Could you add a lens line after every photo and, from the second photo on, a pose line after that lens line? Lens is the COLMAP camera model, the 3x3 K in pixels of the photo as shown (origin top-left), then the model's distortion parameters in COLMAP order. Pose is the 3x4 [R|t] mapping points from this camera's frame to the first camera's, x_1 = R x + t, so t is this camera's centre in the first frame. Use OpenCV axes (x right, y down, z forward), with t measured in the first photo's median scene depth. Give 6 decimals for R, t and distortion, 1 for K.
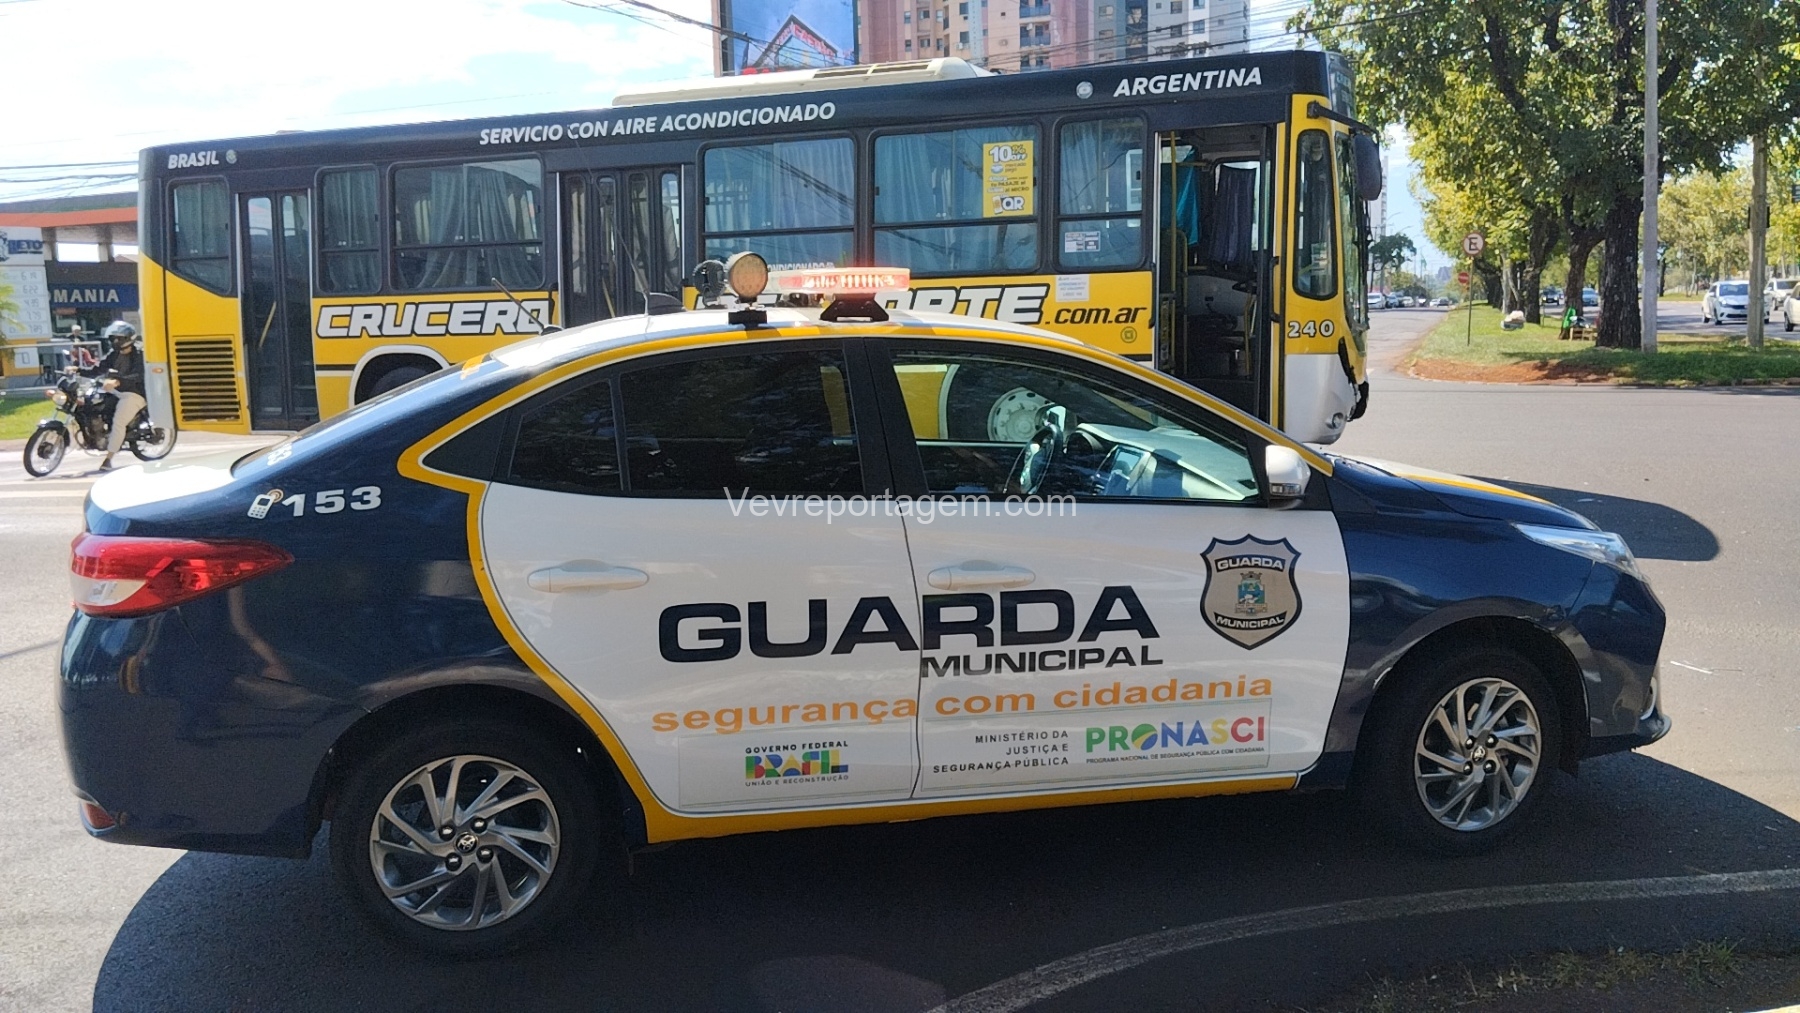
lens RADIAL K [[1463.8, 0, 899.0], [0, 1463.8, 518.7], [0, 0, 1]] dist [0.093170, -0.185927]
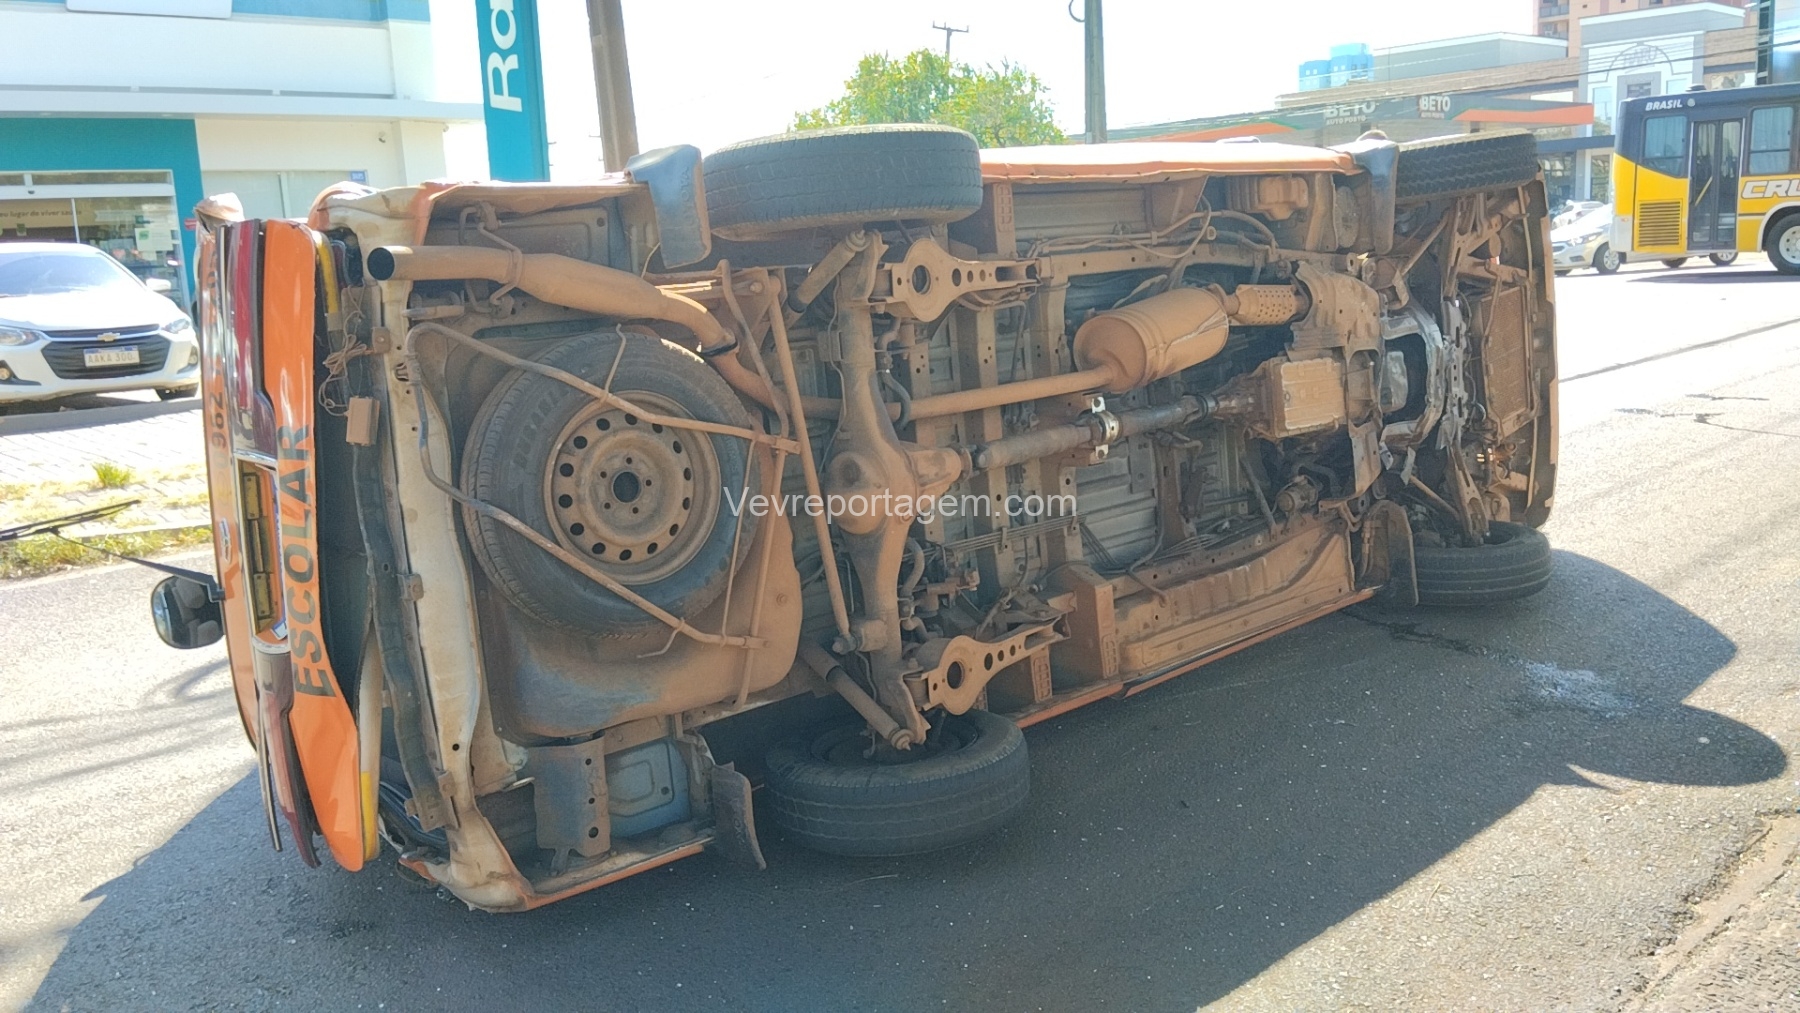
lens RADIAL K [[1463.8, 0, 899.0], [0, 1463.8, 518.7], [0, 0, 1]] dist [0.093170, -0.185927]
pose [[0.893177, 0.062237, -0.445379, -0.594392], [-0.034707, 0.996963, 0.069713, 0.227027], [0.448365, -0.046809, 0.892624, -1.404455]]
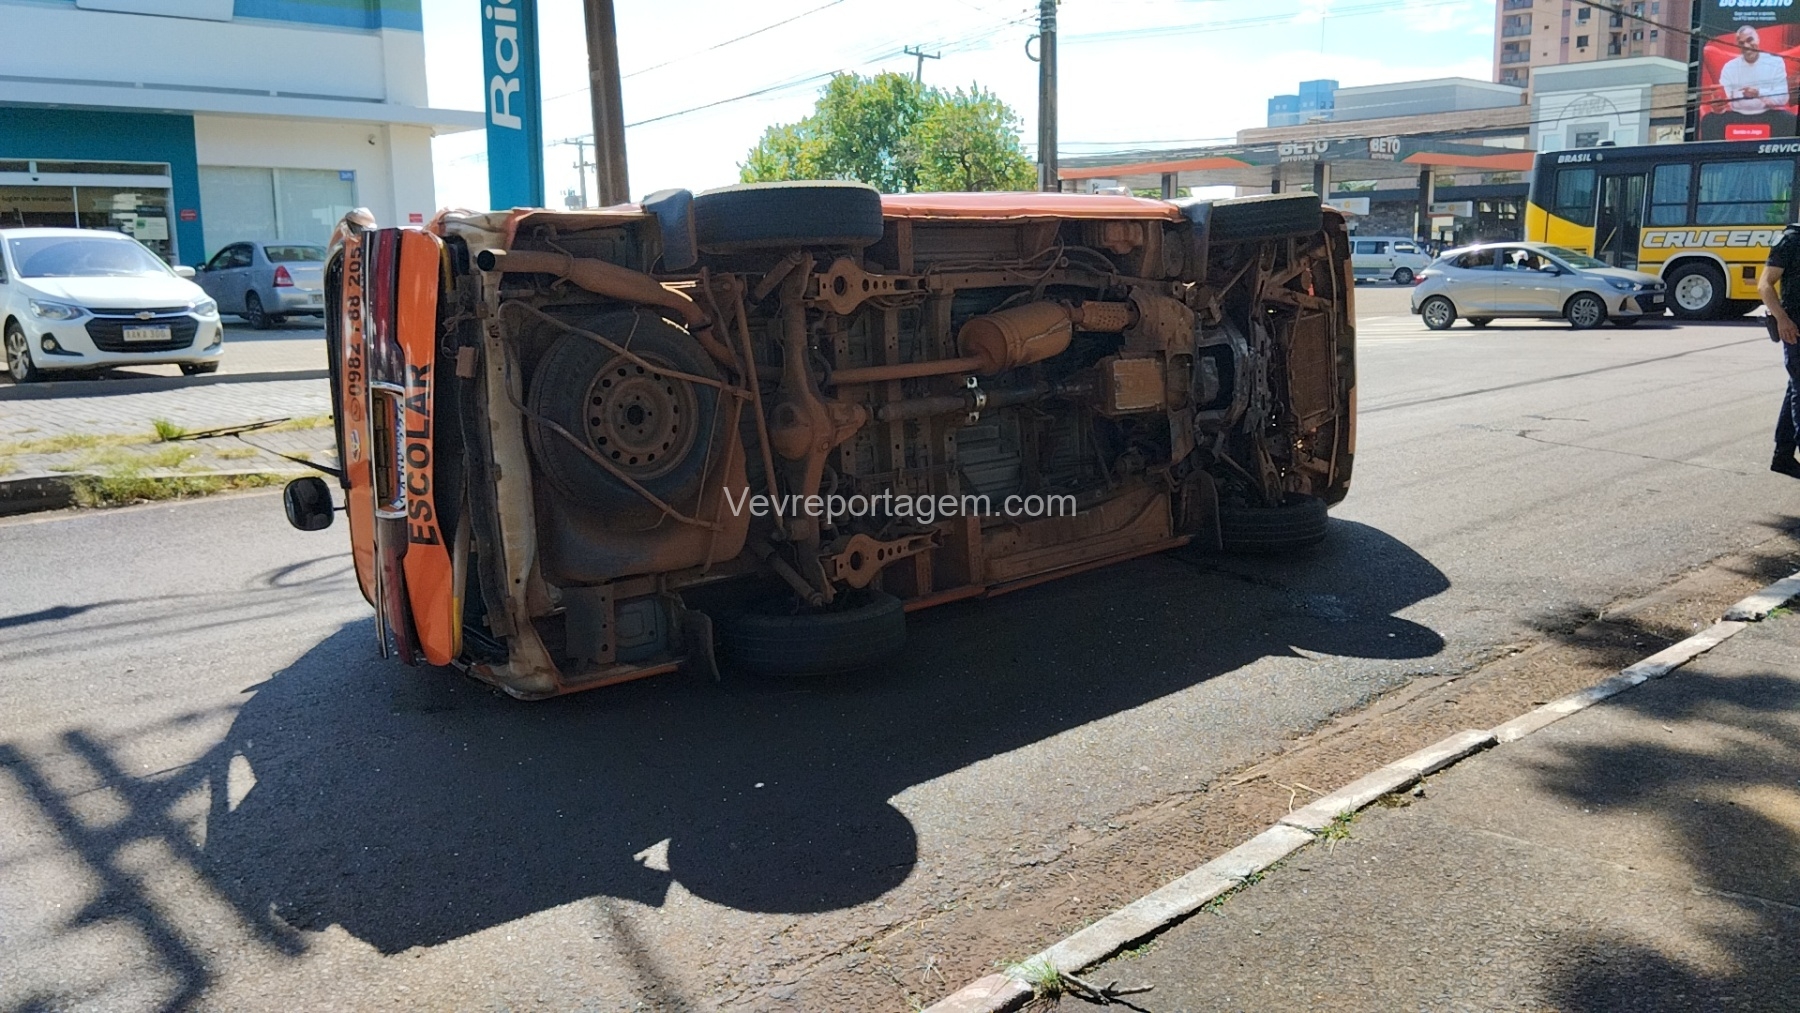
lens RADIAL K [[1463.8, 0, 899.0], [0, 1463.8, 518.7], [0, 0, 1]] dist [0.093170, -0.185927]
pose [[0.902152, 0.087720, -0.422406, -0.514895], [-0.069996, 0.995899, 0.057322, 0.243068], [0.425702, -0.022146, 0.904592, -1.530883]]
